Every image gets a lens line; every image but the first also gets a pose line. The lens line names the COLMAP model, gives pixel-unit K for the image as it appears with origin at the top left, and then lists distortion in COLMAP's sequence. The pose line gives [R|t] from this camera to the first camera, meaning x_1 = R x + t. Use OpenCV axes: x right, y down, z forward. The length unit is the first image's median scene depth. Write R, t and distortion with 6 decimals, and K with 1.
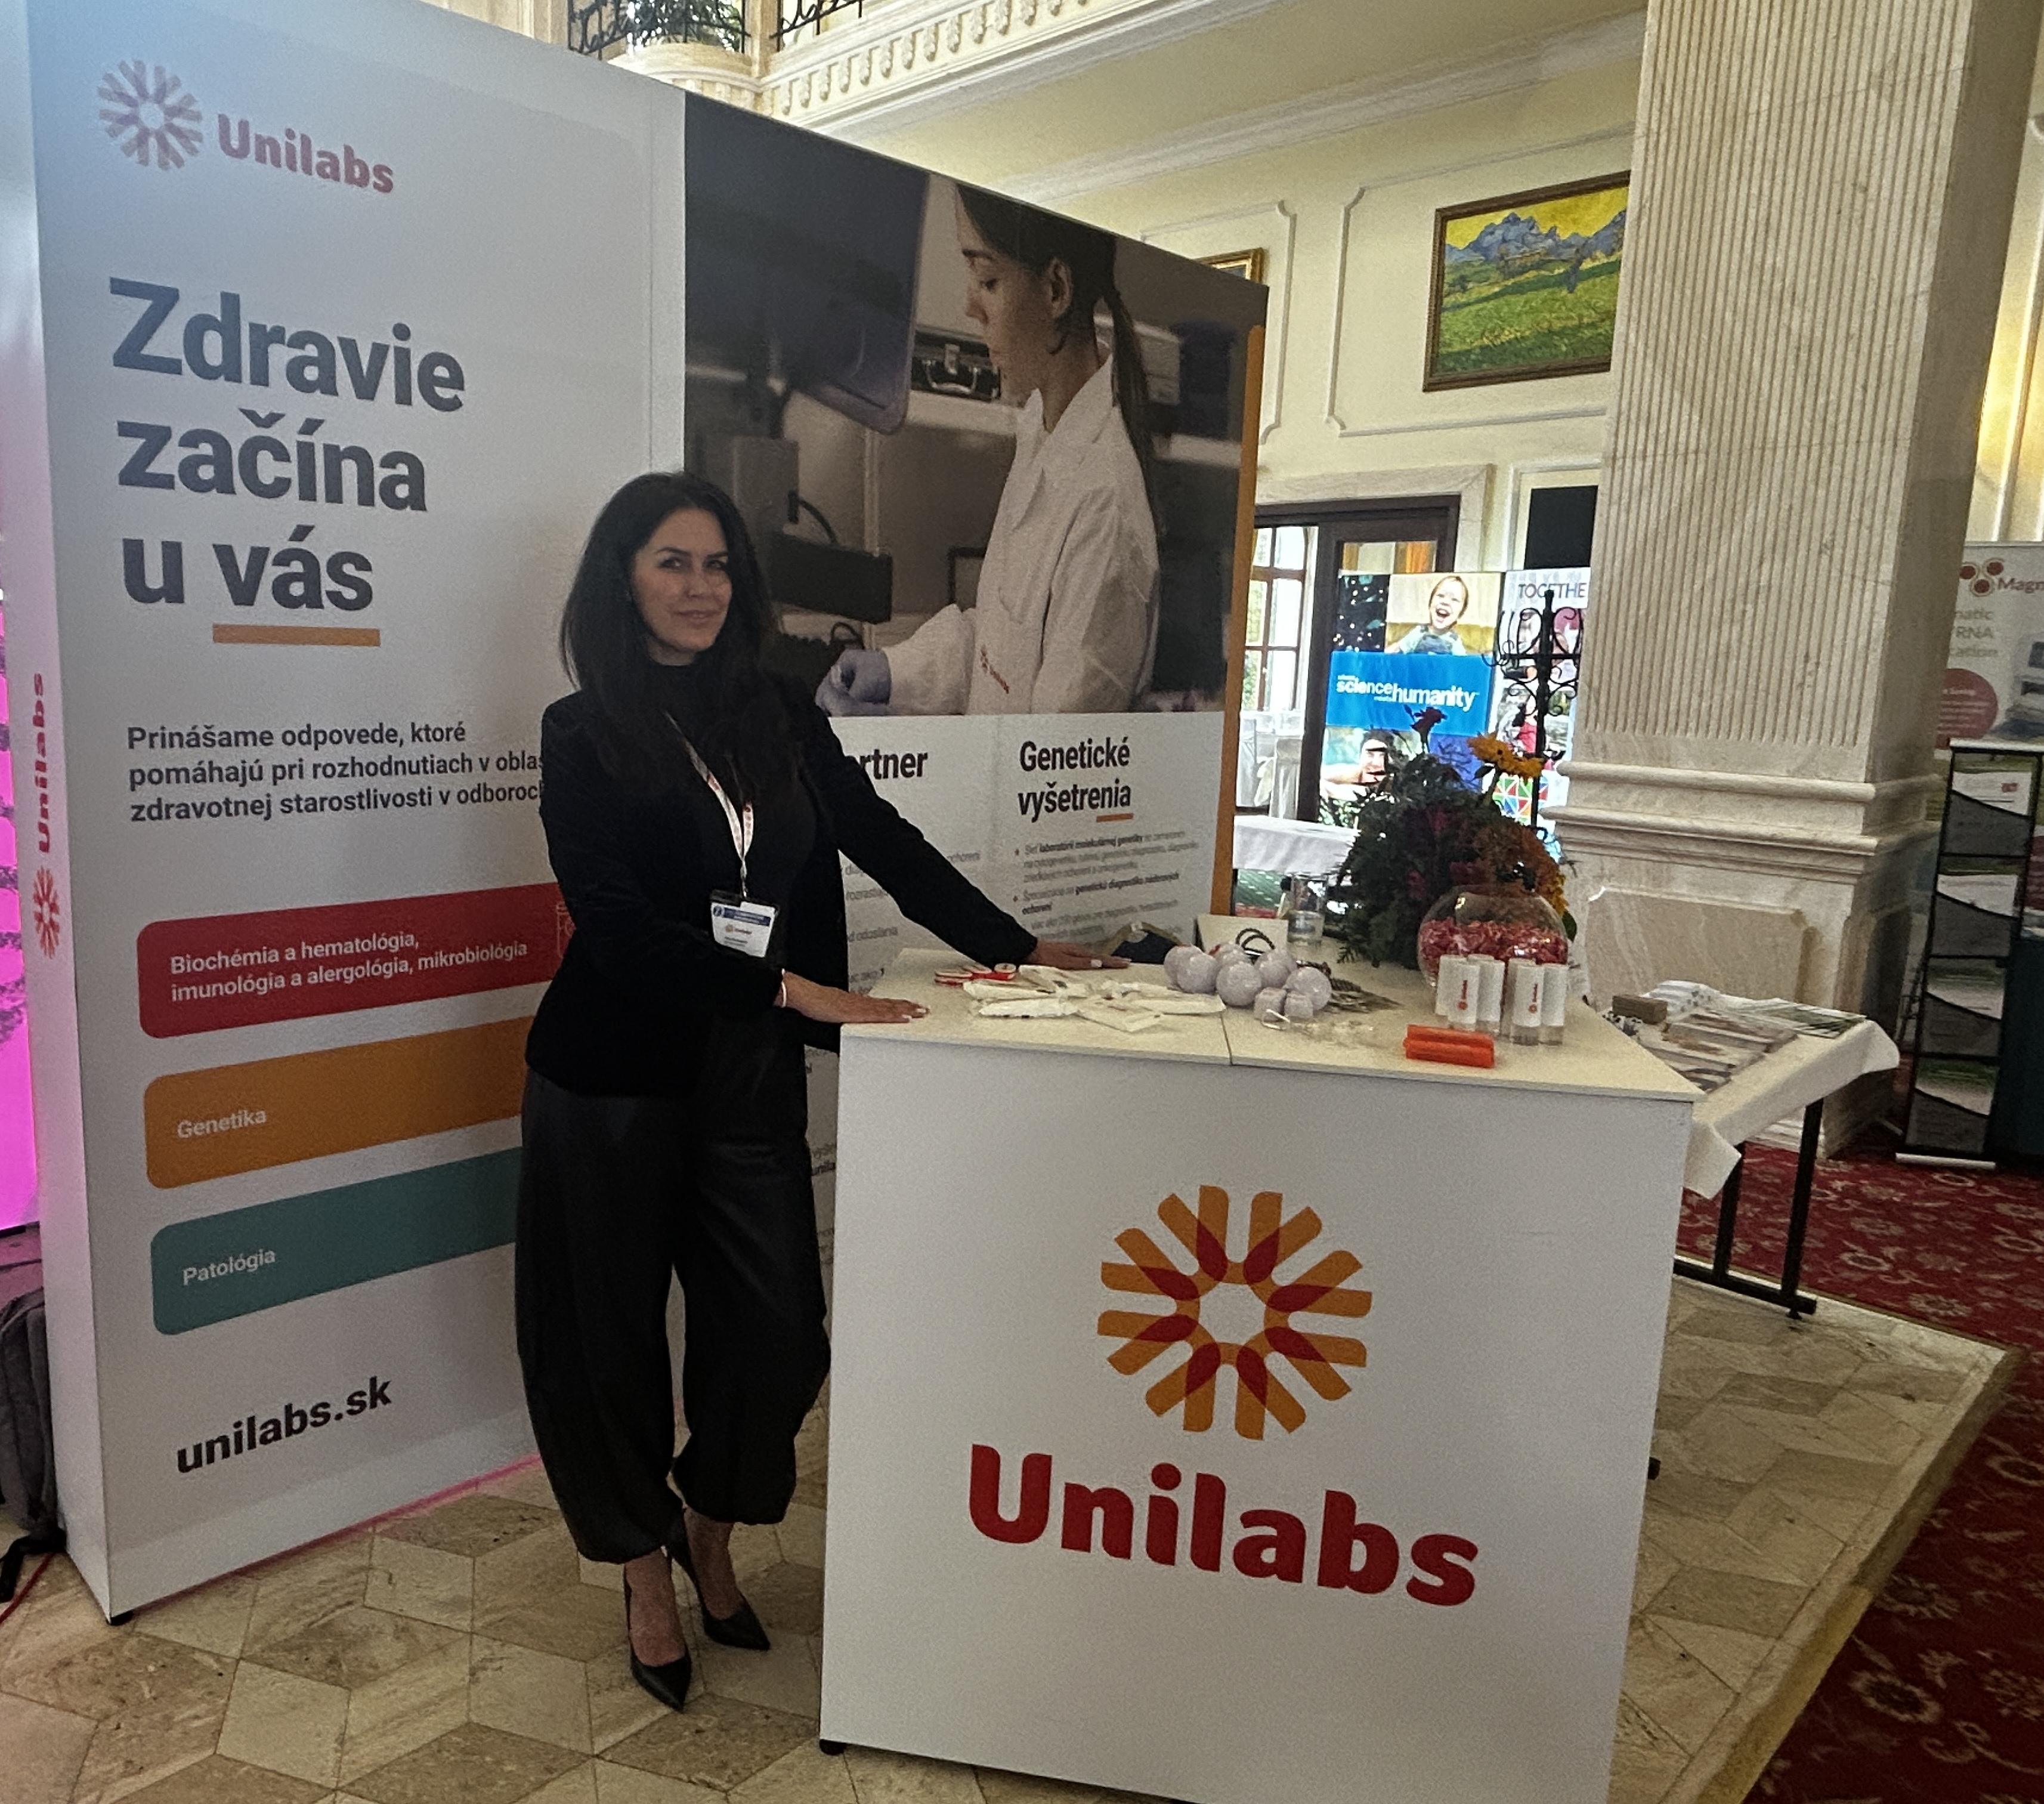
lens RADIAL K [[1652.2, 0, 1012.8], [0, 1652.2, 904.1], [0, 0, 1]] dist [-0.008581, -0.003610]
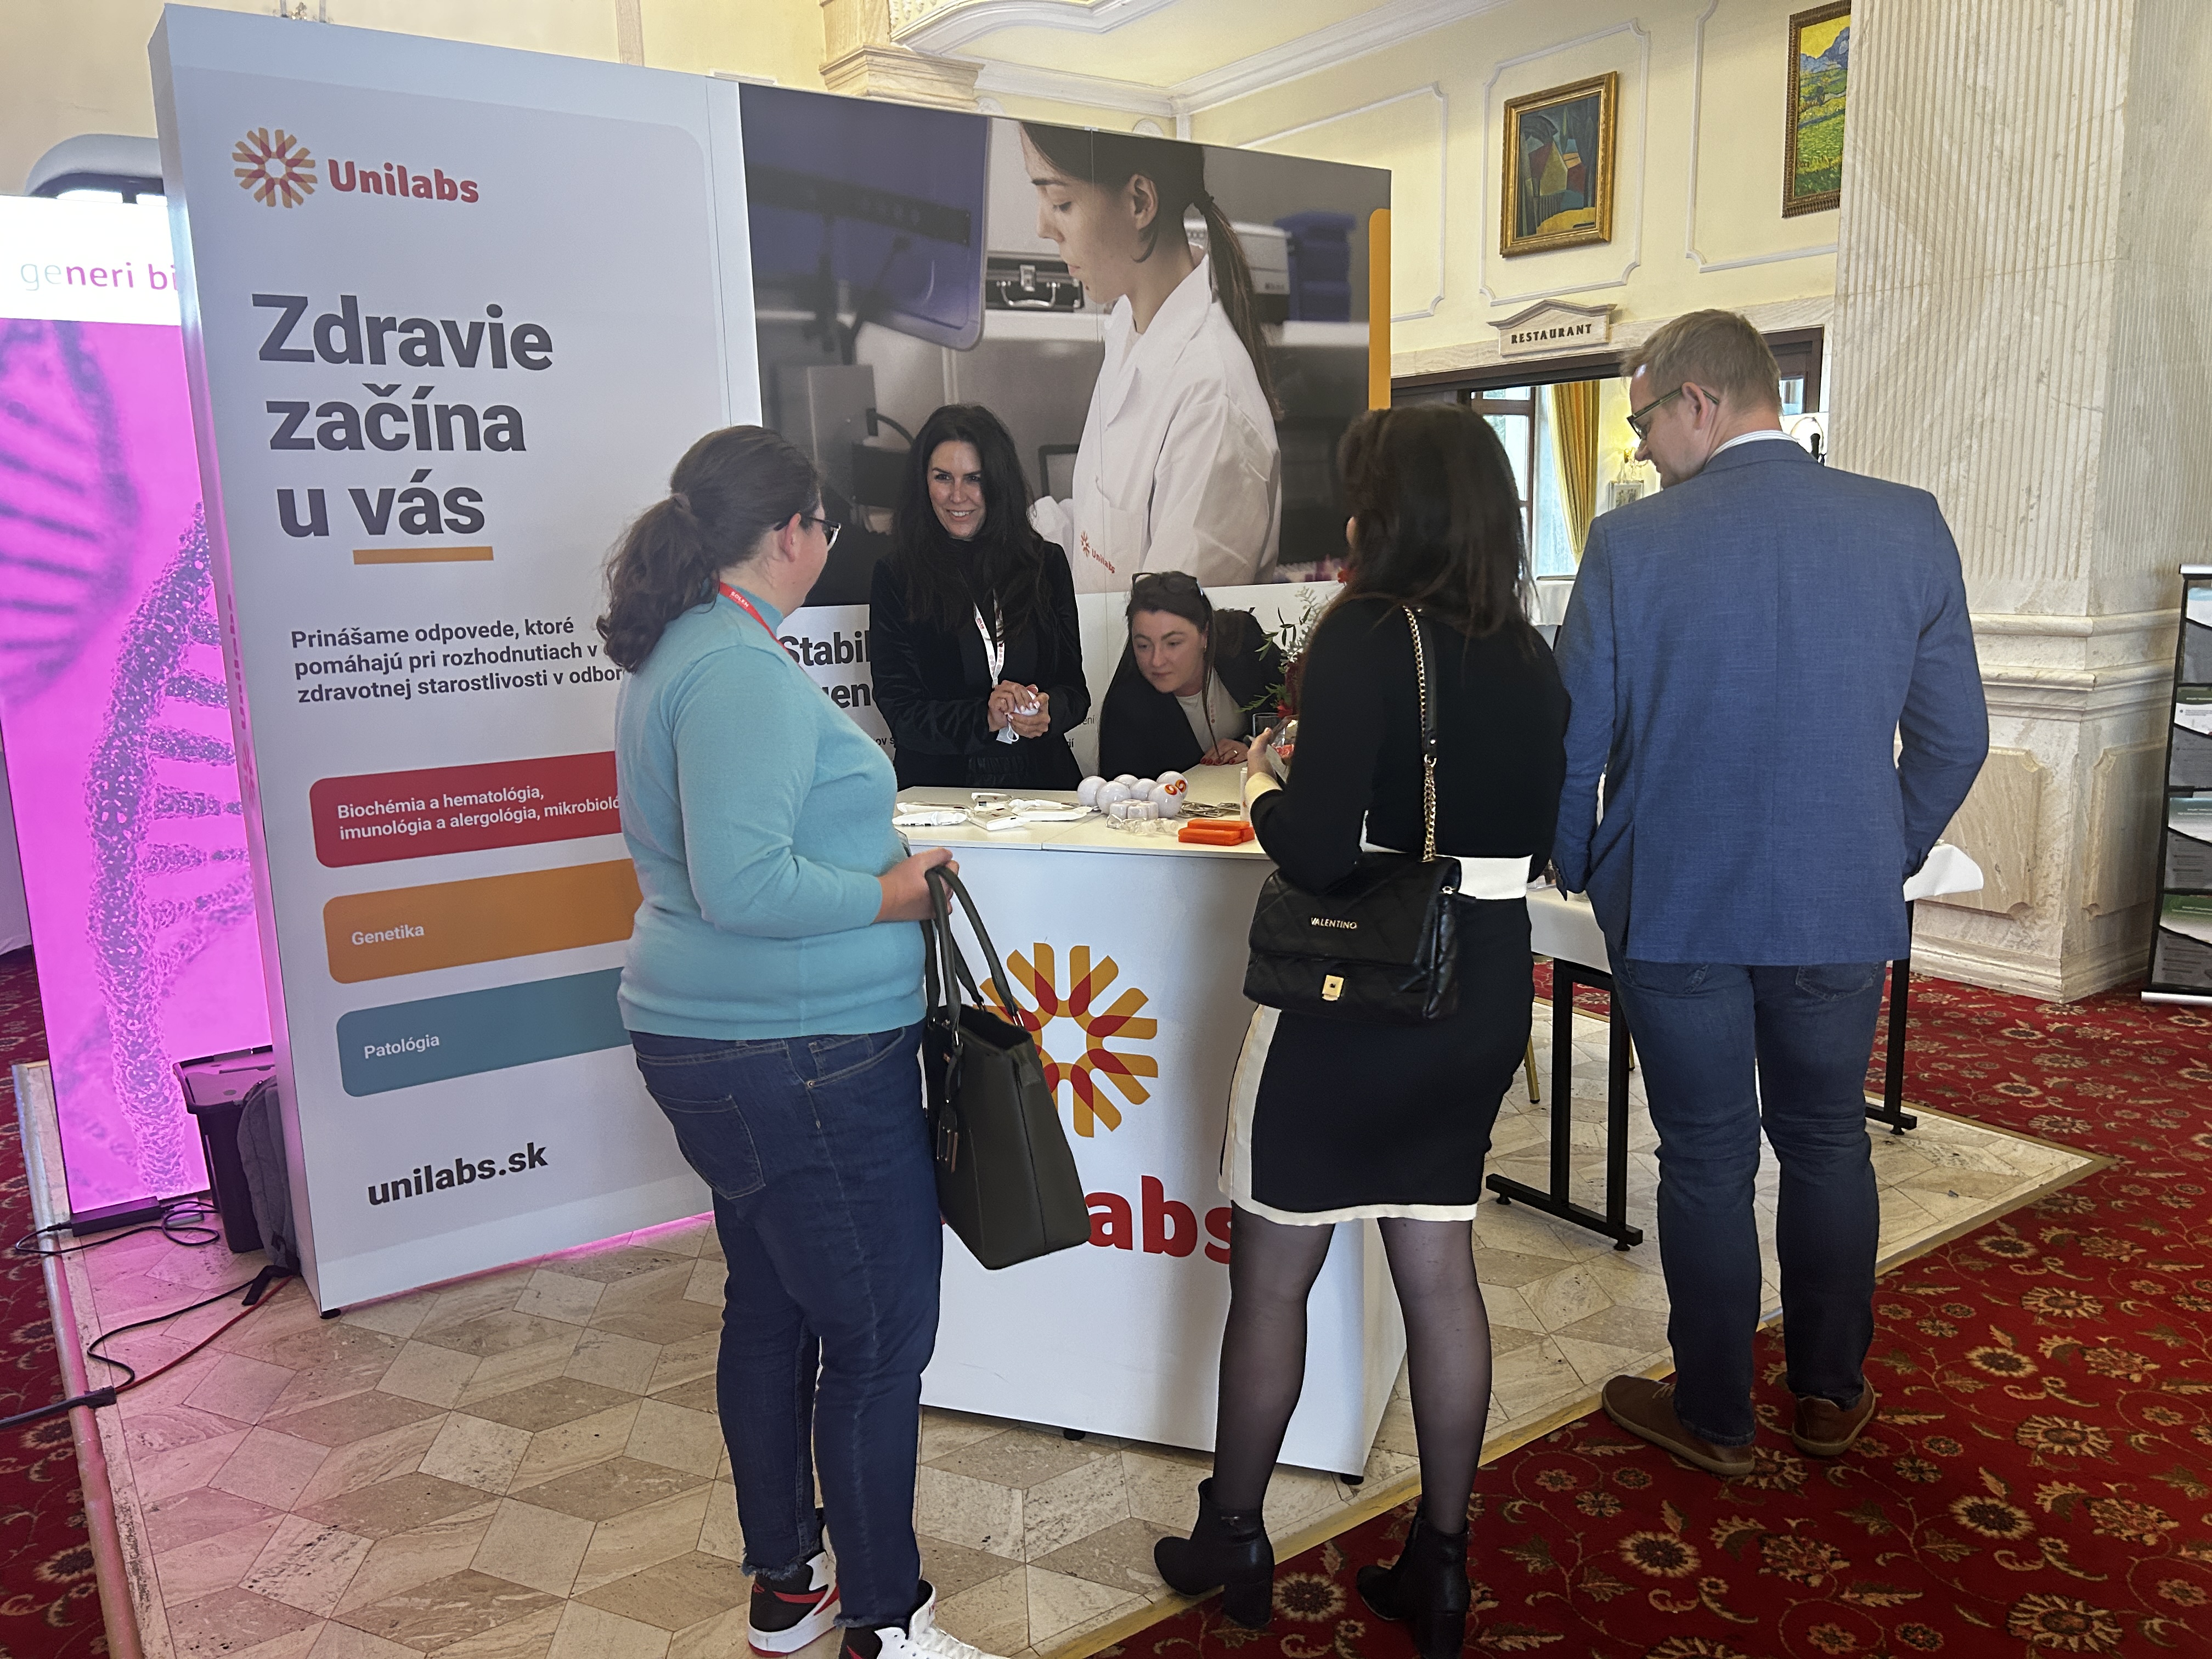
lens RADIAL K [[1676.0, 0, 1113.0], [0, 1676.0, 836.1], [0, 0, 1]] dist [0.029039, -0.028402]
pose [[0.989966, -0.028596, -0.138381, 0.248567], [0.032408, 0.999153, 0.025373, 0.036692], [0.137538, -0.029603, 0.990054, -0.213353]]
